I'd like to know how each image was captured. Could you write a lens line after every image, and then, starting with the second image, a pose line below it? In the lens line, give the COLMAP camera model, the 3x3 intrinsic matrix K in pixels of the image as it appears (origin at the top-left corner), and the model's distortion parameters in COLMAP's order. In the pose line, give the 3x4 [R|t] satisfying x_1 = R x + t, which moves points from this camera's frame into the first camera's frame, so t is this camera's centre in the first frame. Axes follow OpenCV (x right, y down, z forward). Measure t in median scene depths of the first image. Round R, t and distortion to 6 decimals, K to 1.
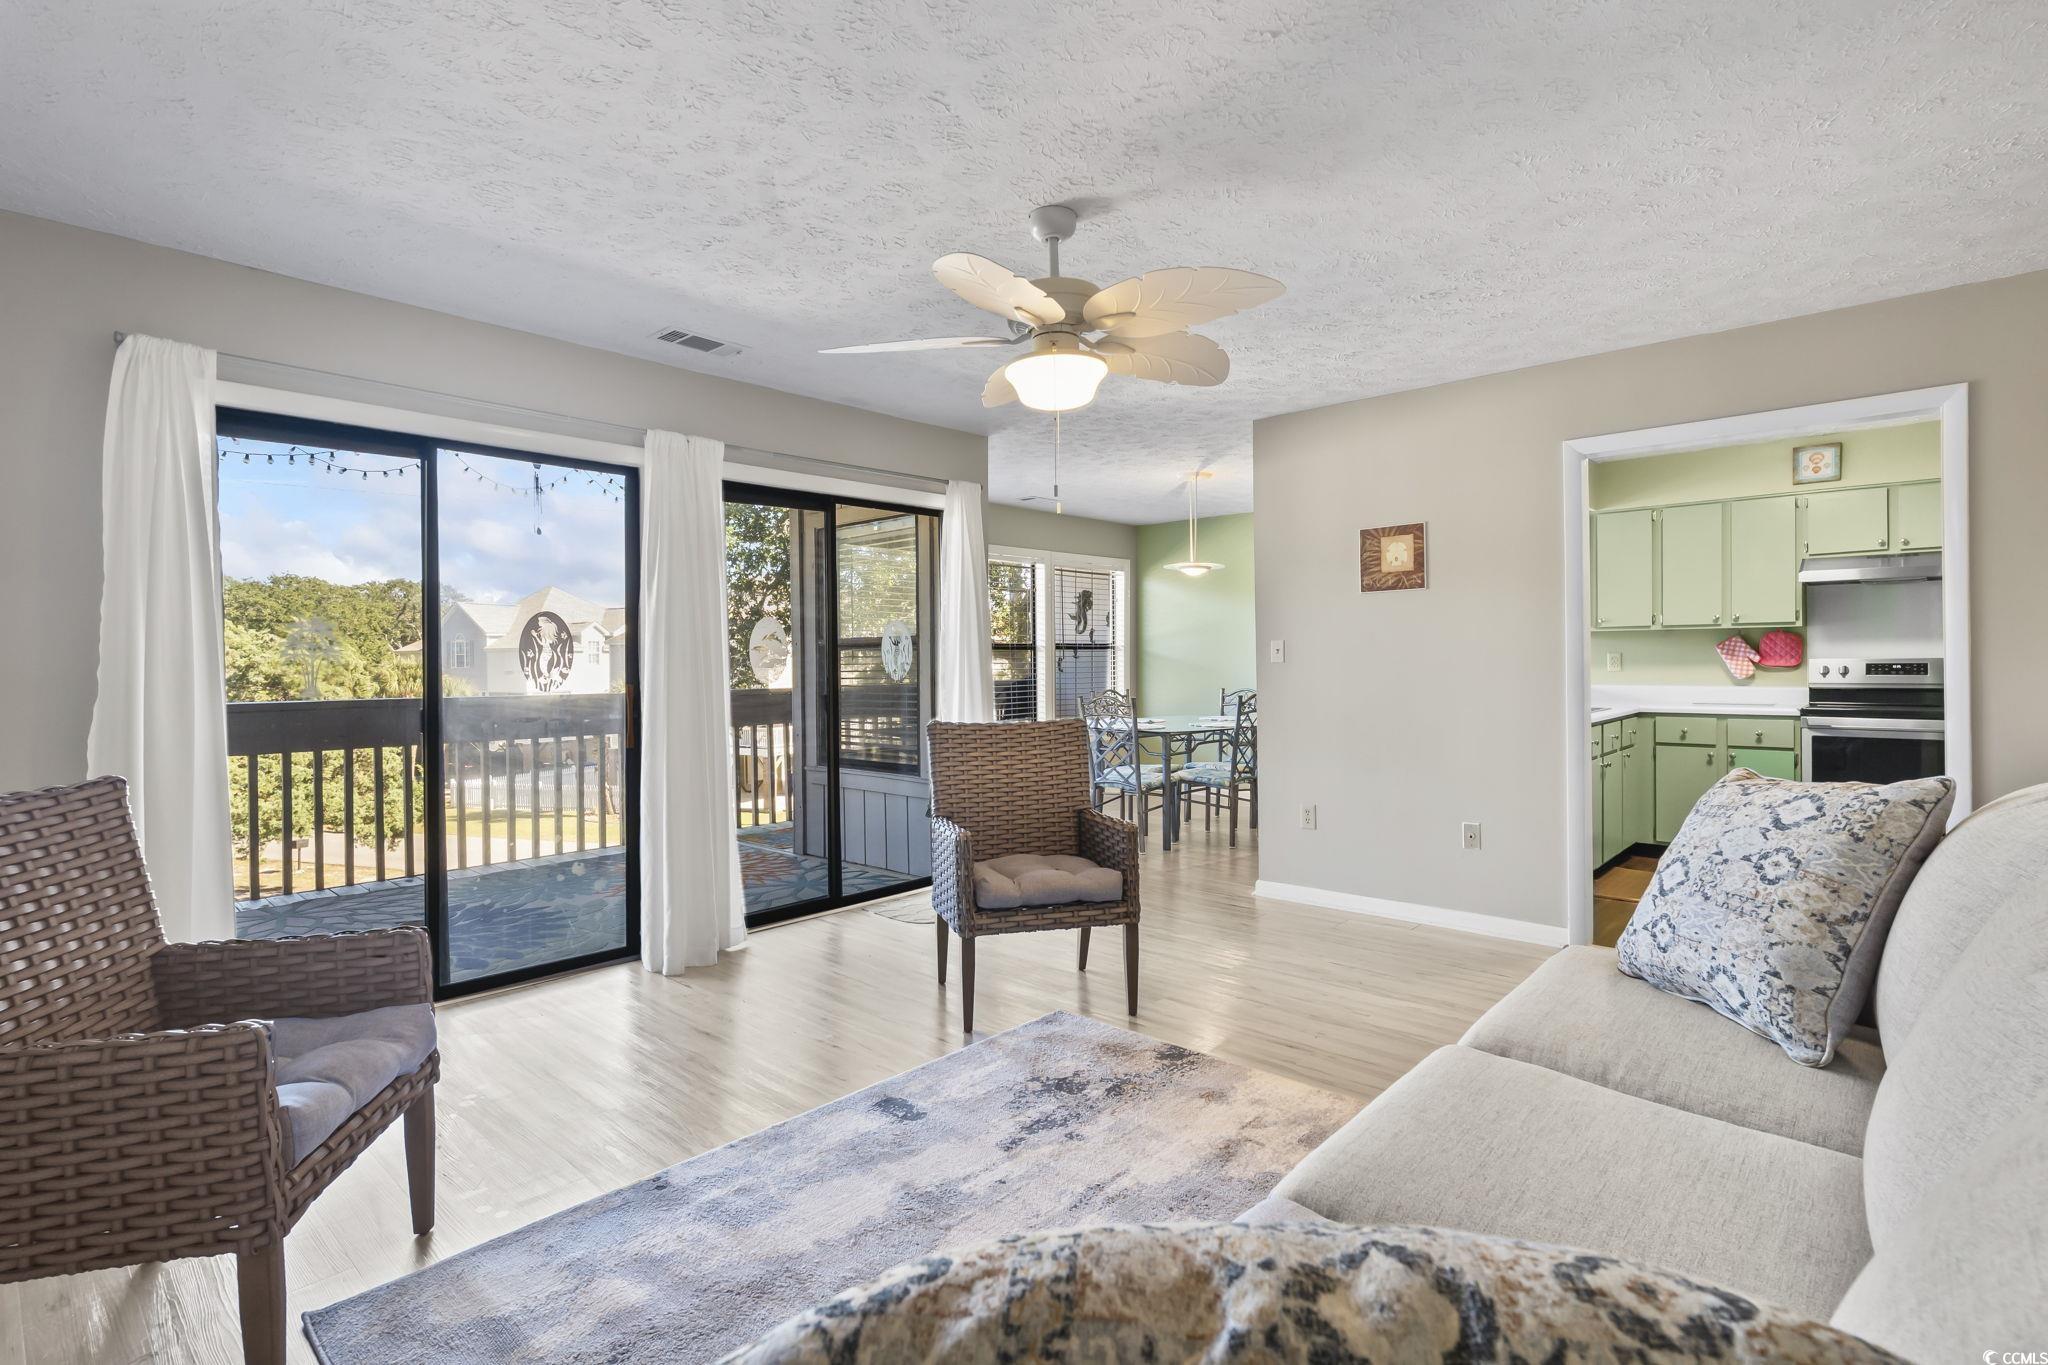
lens RADIAL K [[975.8, 0, 1041.9], [0, 975.8, 666.5], [0, 0, 1]] dist [0.002160, -0.001828]
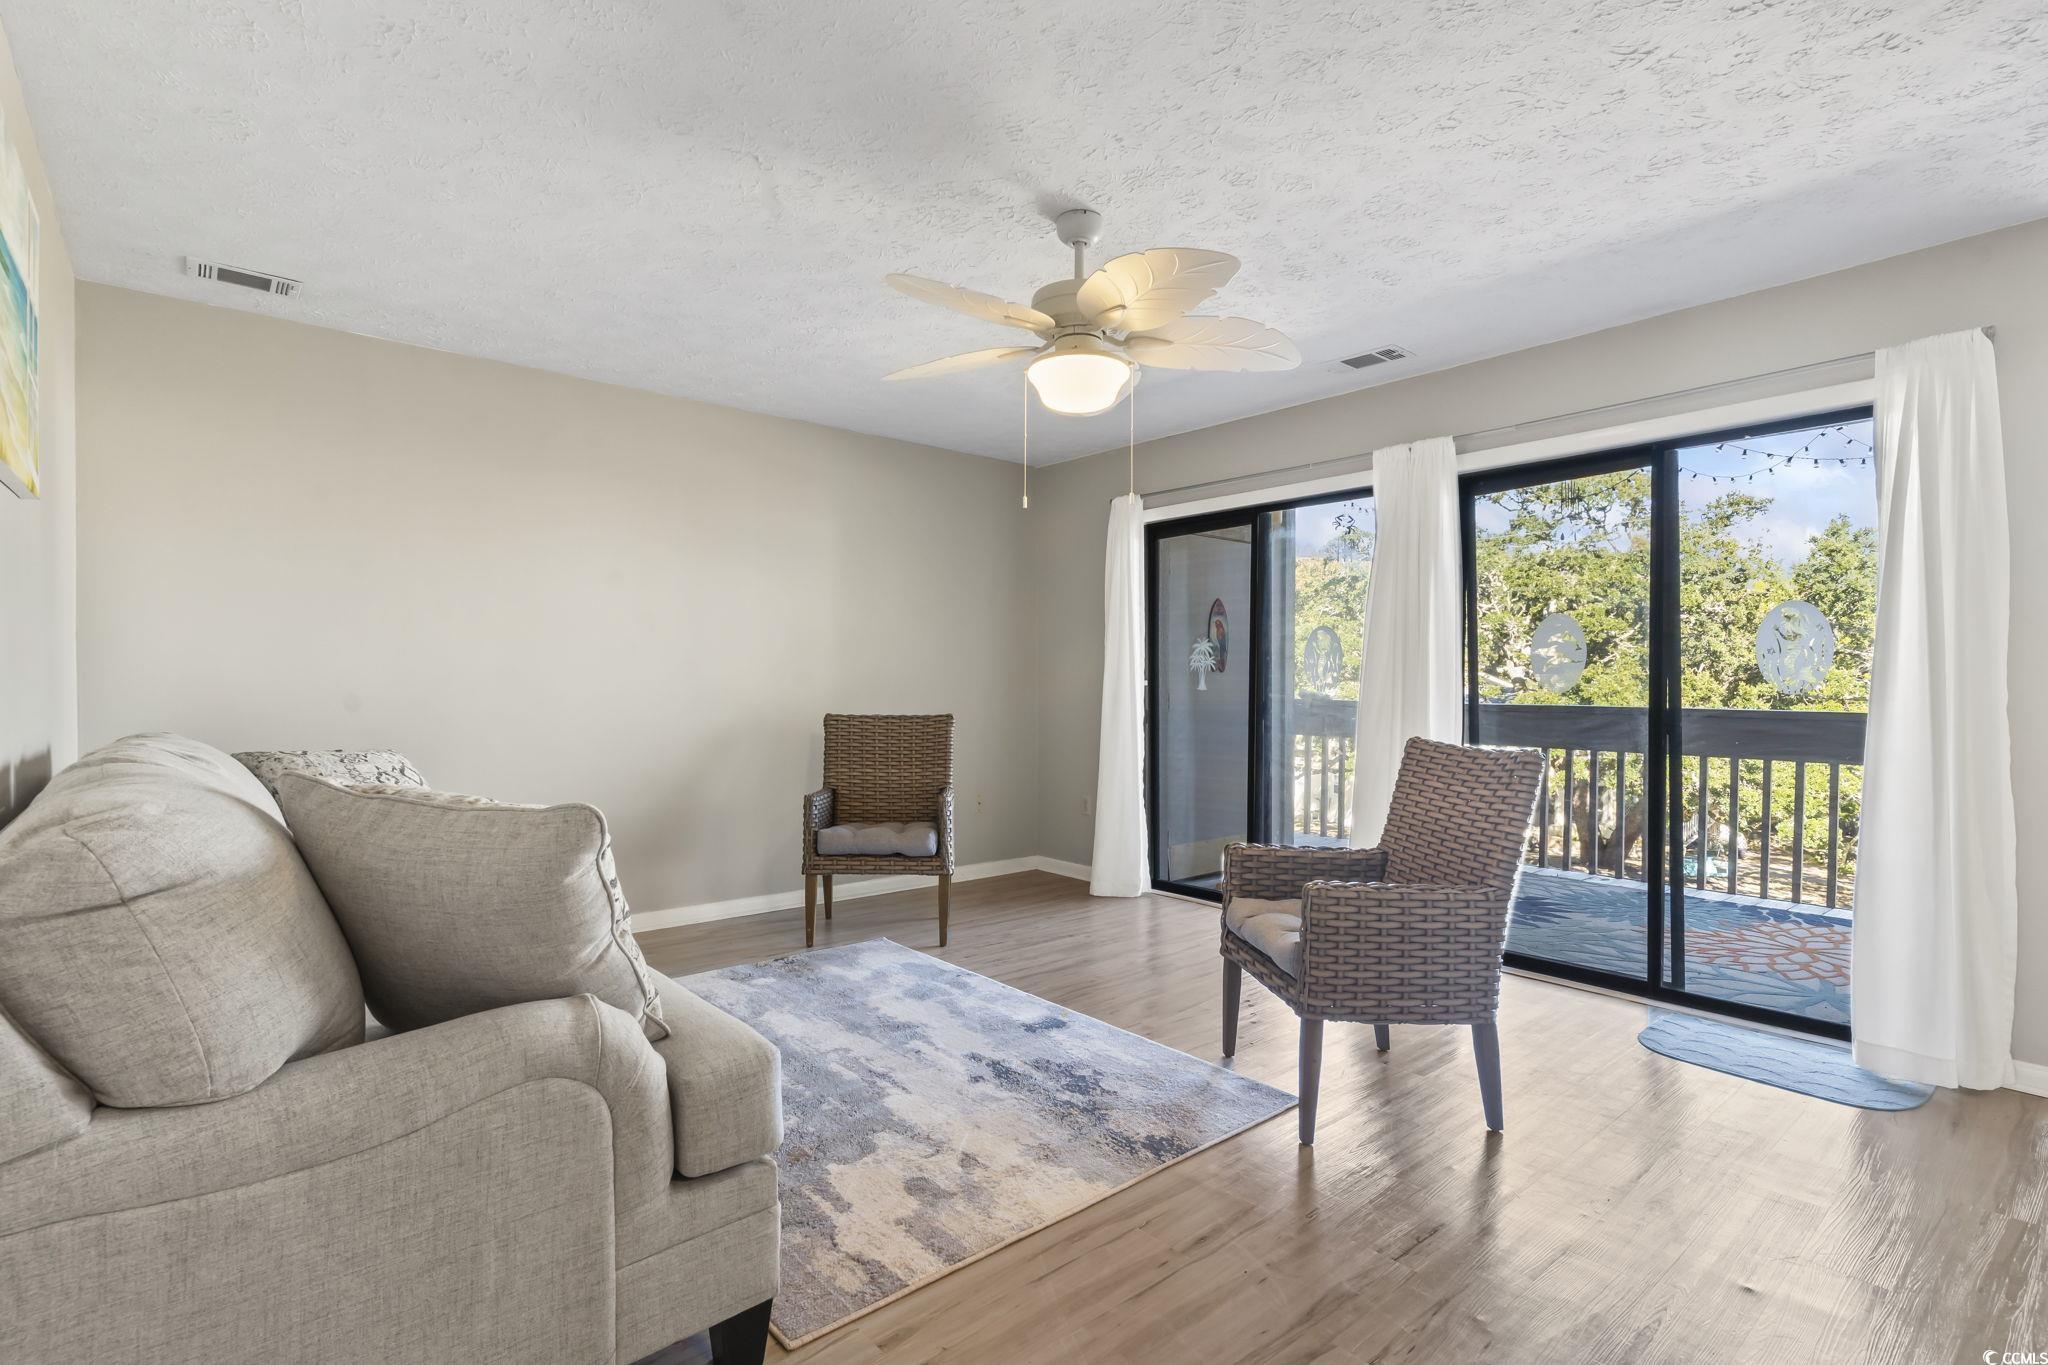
lens RADIAL K [[975.8, 0, 1015.6], [0, 975.8, 697.1], [0, 0, 1]] dist [0.002160, -0.001828]
pose [[-0.135951, 0.021384, -0.990485, 0.754058], [-0.009423, 0.999694, 0.022876, 0.007800], [0.990671, 0.012443, -0.135708, 0.789742]]
